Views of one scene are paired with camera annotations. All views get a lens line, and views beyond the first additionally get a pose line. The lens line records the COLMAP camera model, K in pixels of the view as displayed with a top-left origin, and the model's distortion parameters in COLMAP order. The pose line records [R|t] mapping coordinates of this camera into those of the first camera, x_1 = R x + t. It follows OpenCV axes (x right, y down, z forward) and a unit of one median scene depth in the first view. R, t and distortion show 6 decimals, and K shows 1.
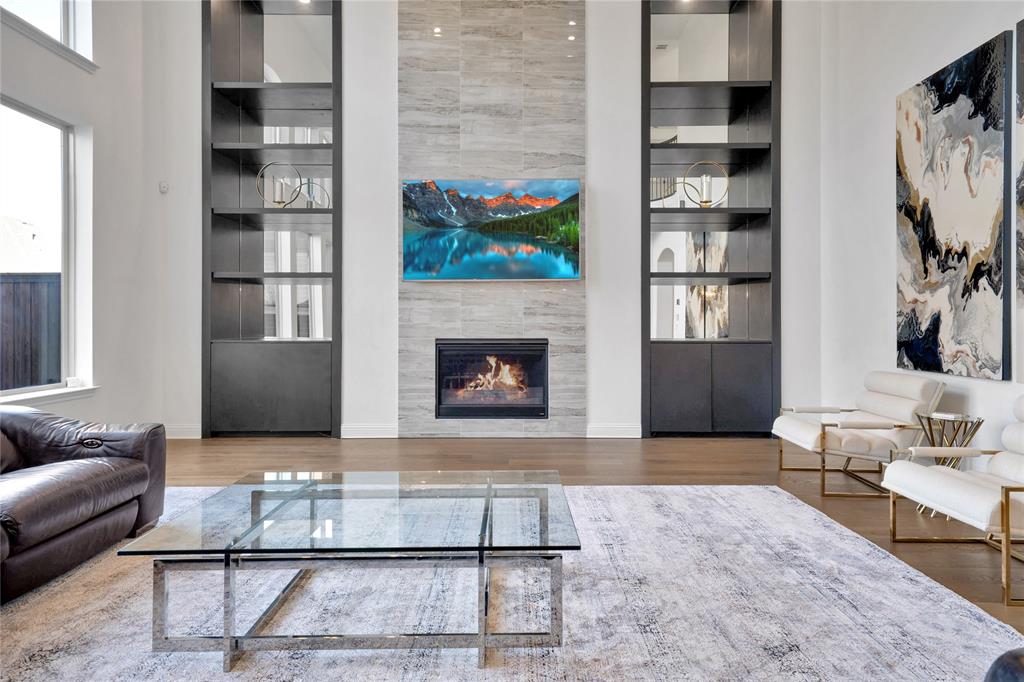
lens RADIAL K [[625.2, 0, 508.5], [0, 625.2, 321.2], [0, 0, 1]] dist [0.004823, 0.001336]
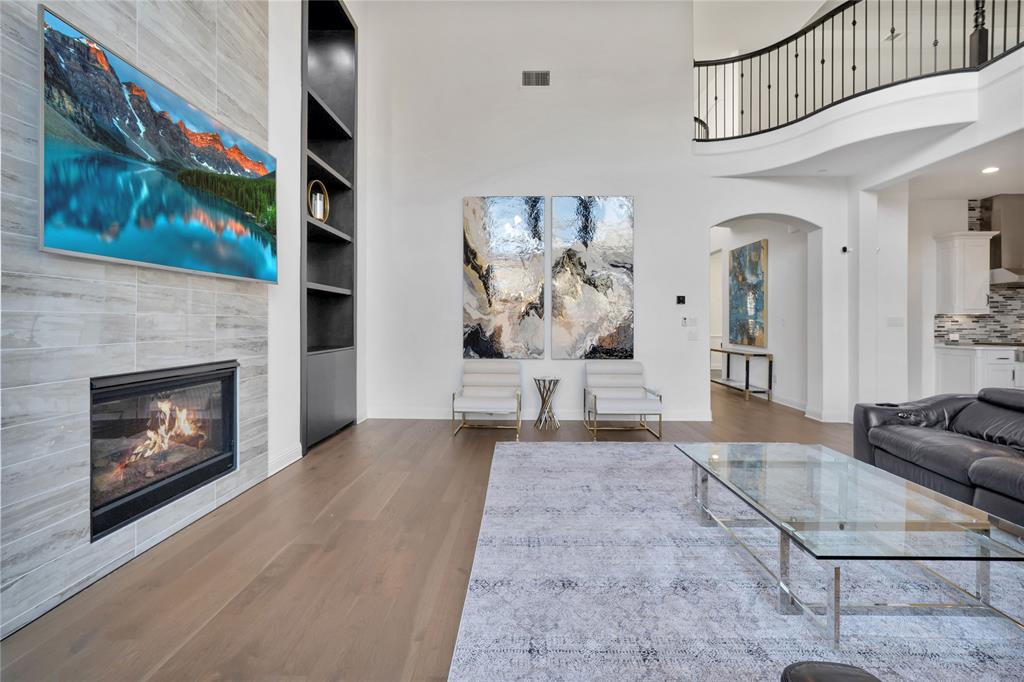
lens RADIAL K [[446.5, 0, 517.2], [0, 446.5, 322.9], [0, 0, 1]] dist [-0.008675, 0.006206]
pose [[-0.004688, 0.010308, 0.999936, -0.445357], [-0.003567, 0.999940, -0.010325, -0.006784], [-0.999983, -0.003615, -0.004651, 0.672103]]
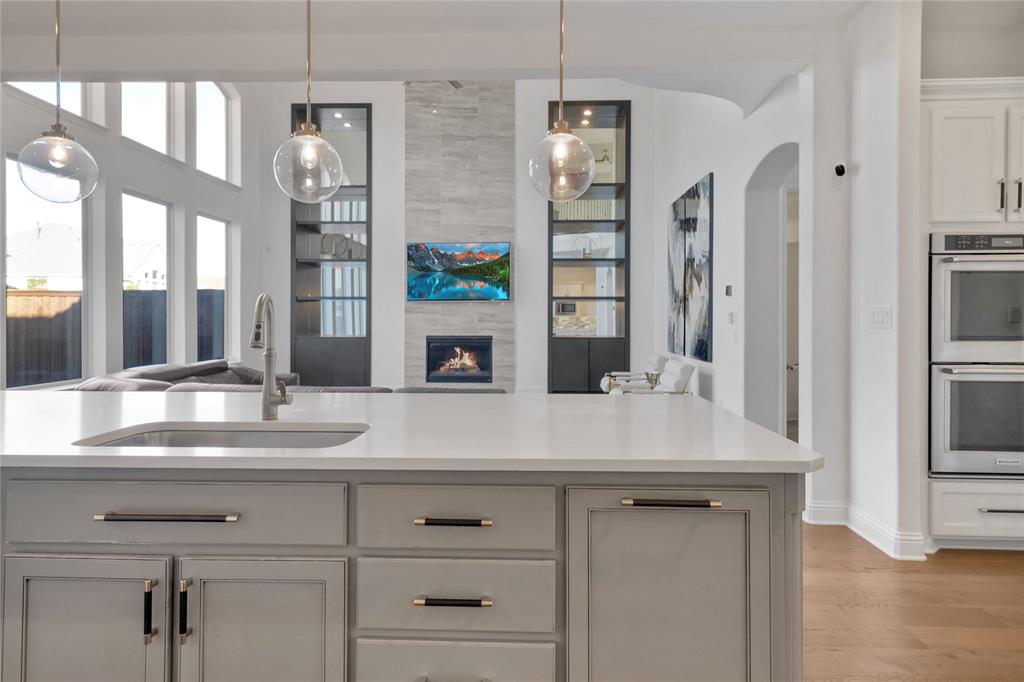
lens RADIAL K [[632.6, 0, 517.2], [0, 632.6, 317.5], [0, 0, 1]] dist [0.002527, 0.000864]
pose [[0.999193, 0.002801, -0.040068, 0.204297], [-0.002881, 0.999994, -0.001957, -0.018922], [0.040062, 0.002071, 0.999195, -0.724145]]
